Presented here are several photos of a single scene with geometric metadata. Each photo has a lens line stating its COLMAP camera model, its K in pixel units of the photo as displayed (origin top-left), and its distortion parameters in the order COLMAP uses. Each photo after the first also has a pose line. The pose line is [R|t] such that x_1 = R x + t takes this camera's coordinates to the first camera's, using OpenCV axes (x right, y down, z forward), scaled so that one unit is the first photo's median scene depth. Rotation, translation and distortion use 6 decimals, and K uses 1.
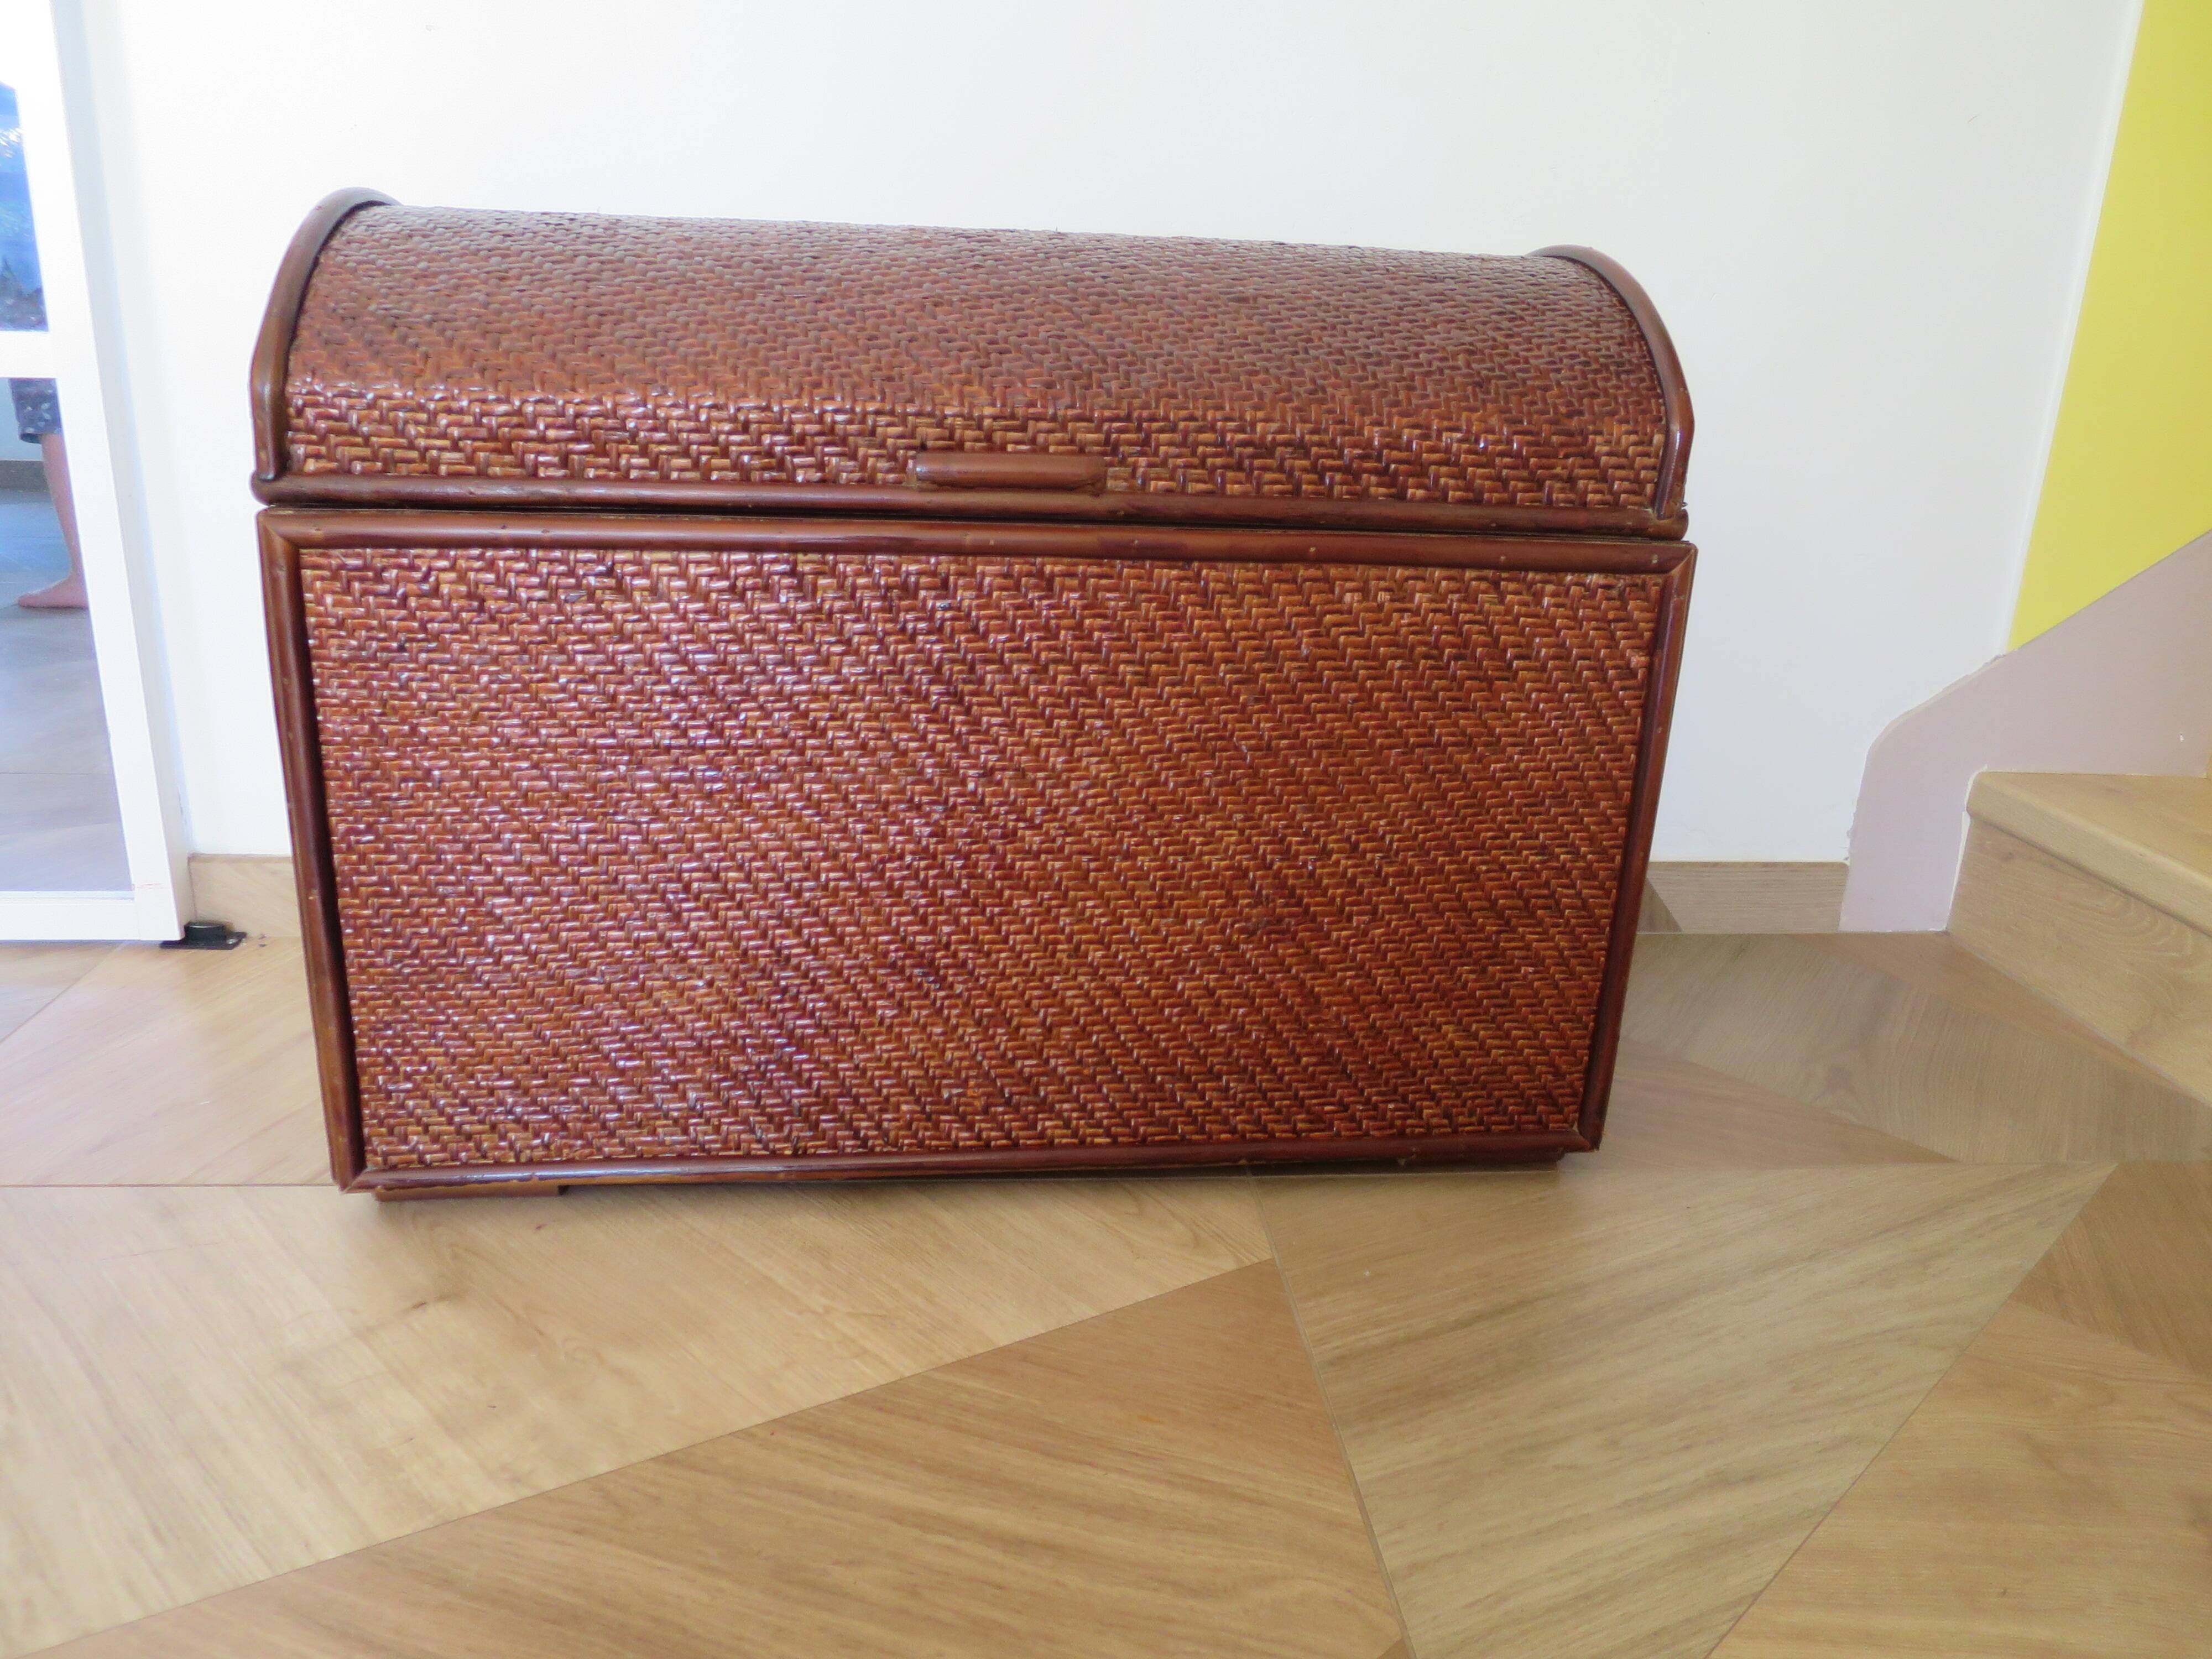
lens RADIAL K [[1591.2, 0, 1103.4], [0, 1591.2, 844.2], [0, 0, 1]] dist [-0.048093, 0.012268]
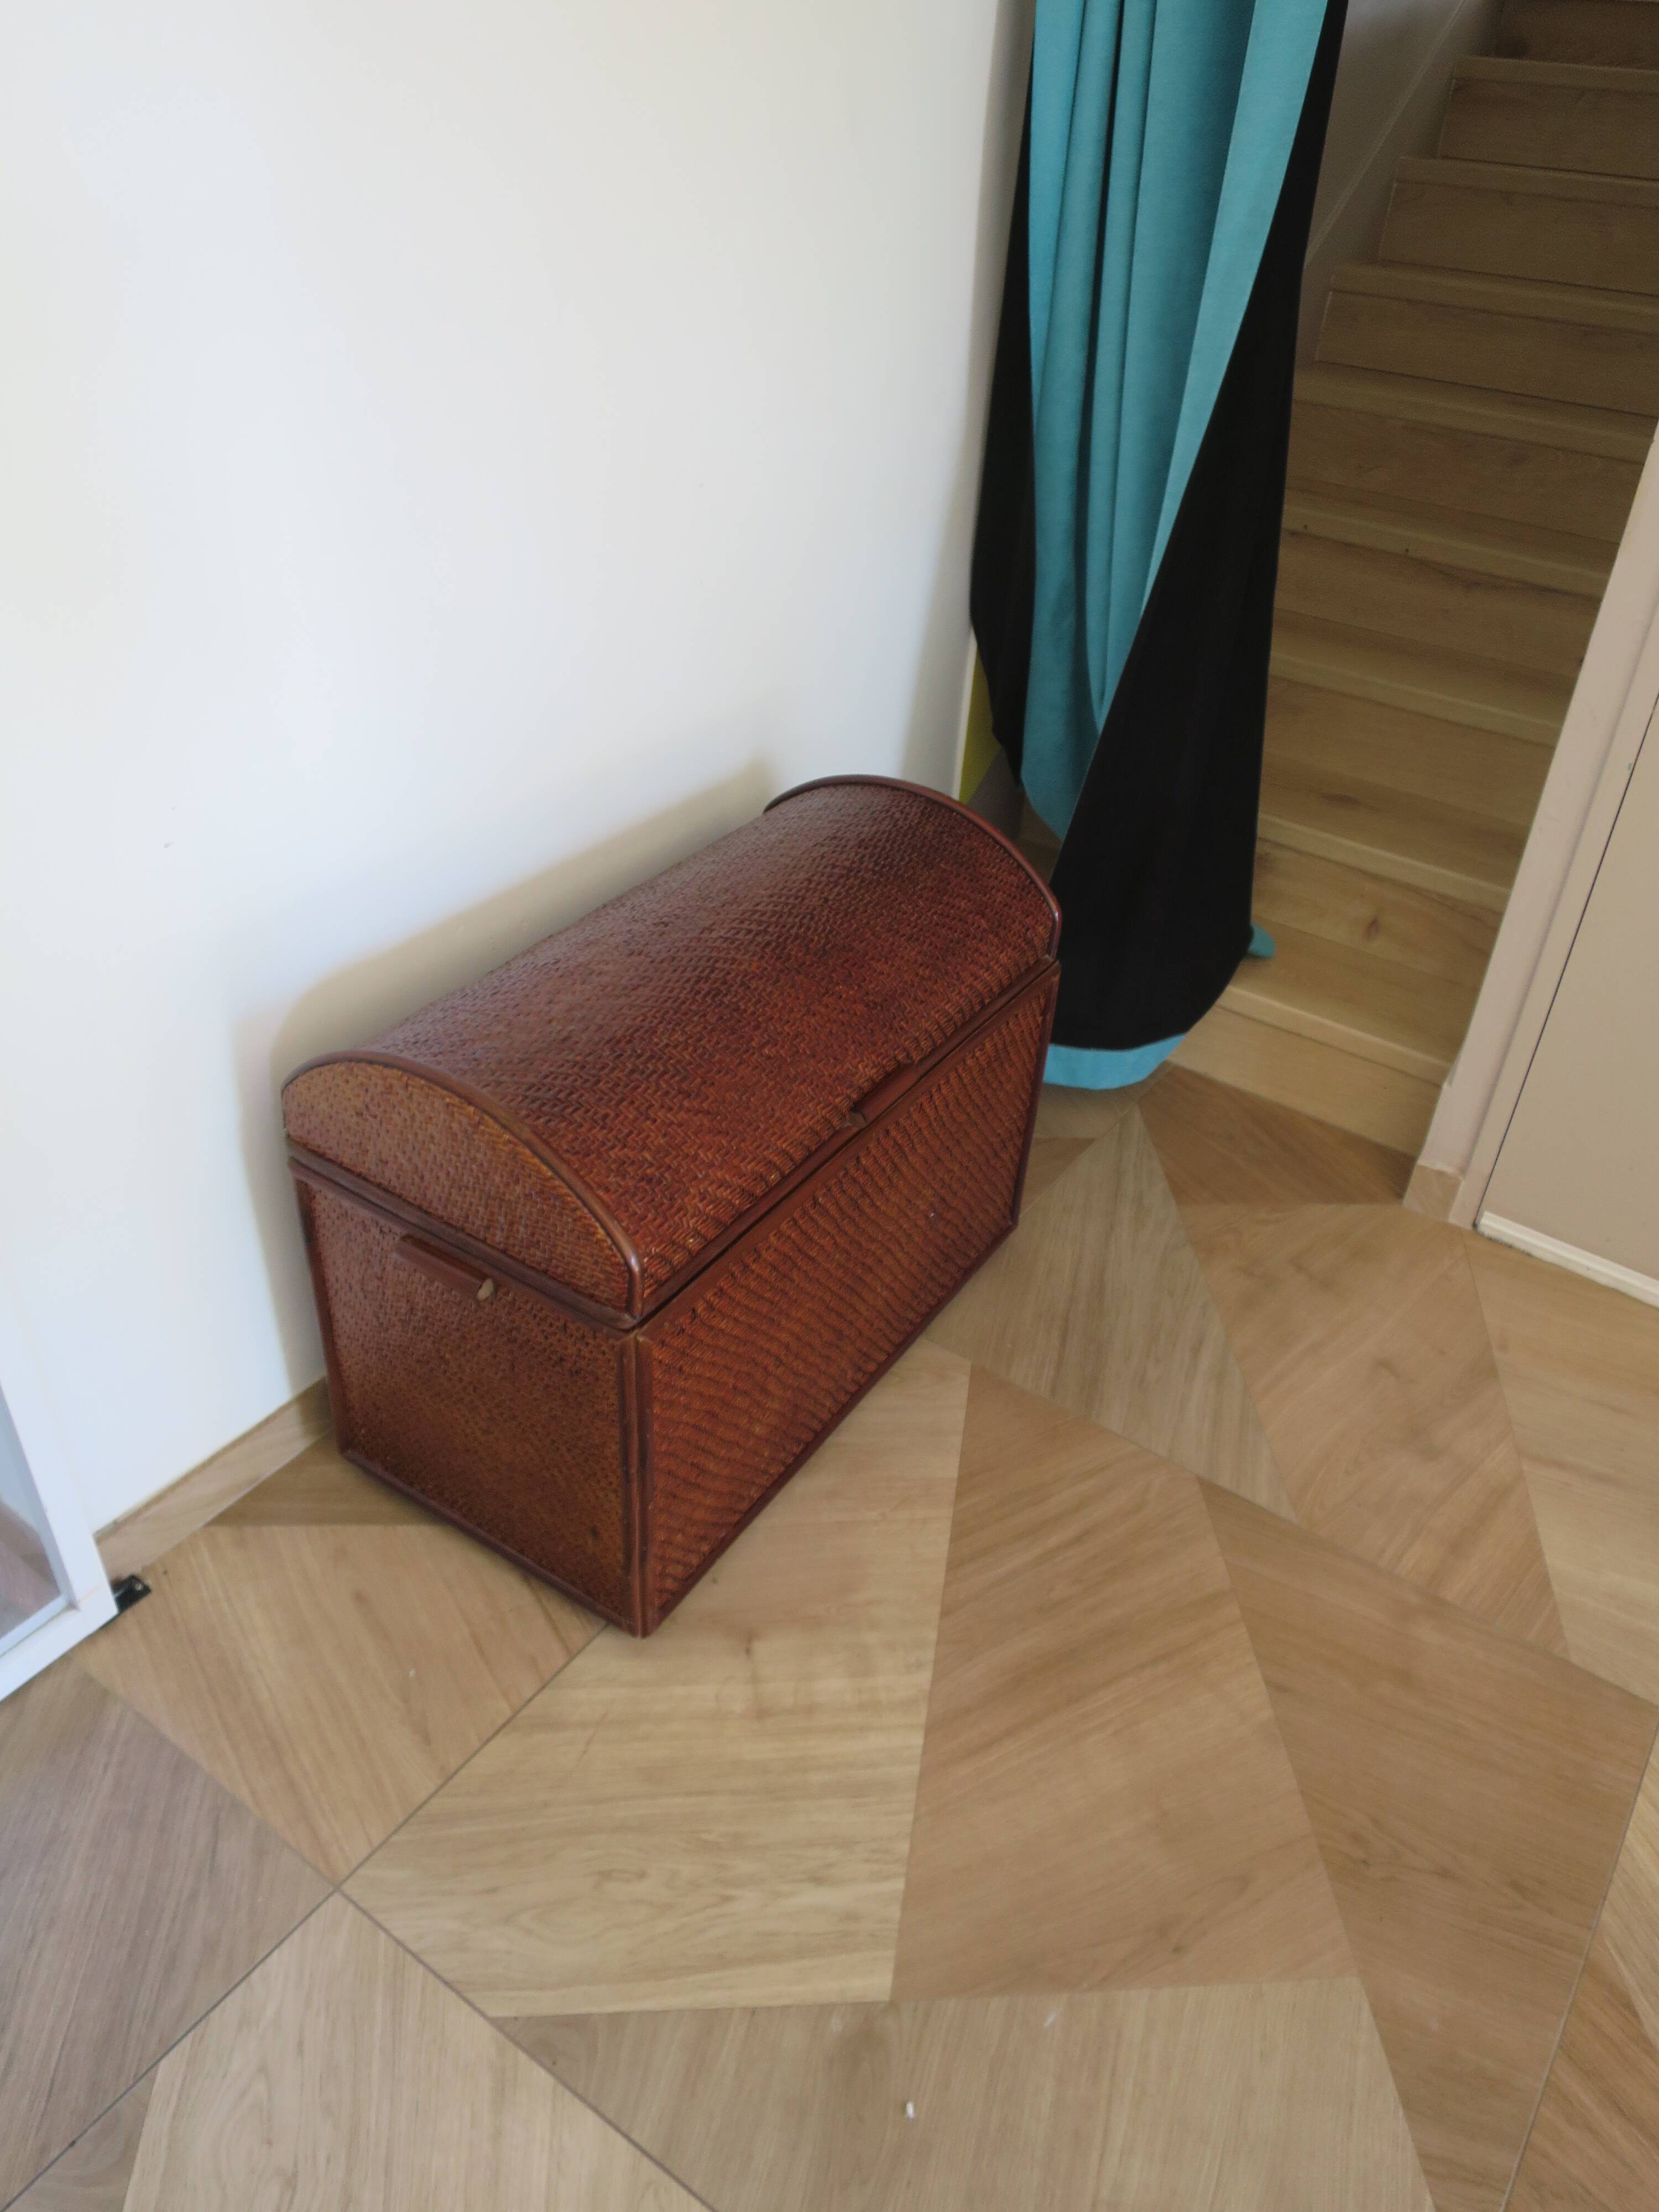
lens RADIAL K [[1591.2, 0, 834.4], [0, 1591.2, 1108.2], [0, 0, 1]] dist [-0.048093, 0.012268]
pose [[0.648706, -0.437832, 0.622482, -1.285468], [0.214420, 0.889951, 0.402507, -1.001581], [-0.730209, -0.127636, 0.671196, -0.197390]]
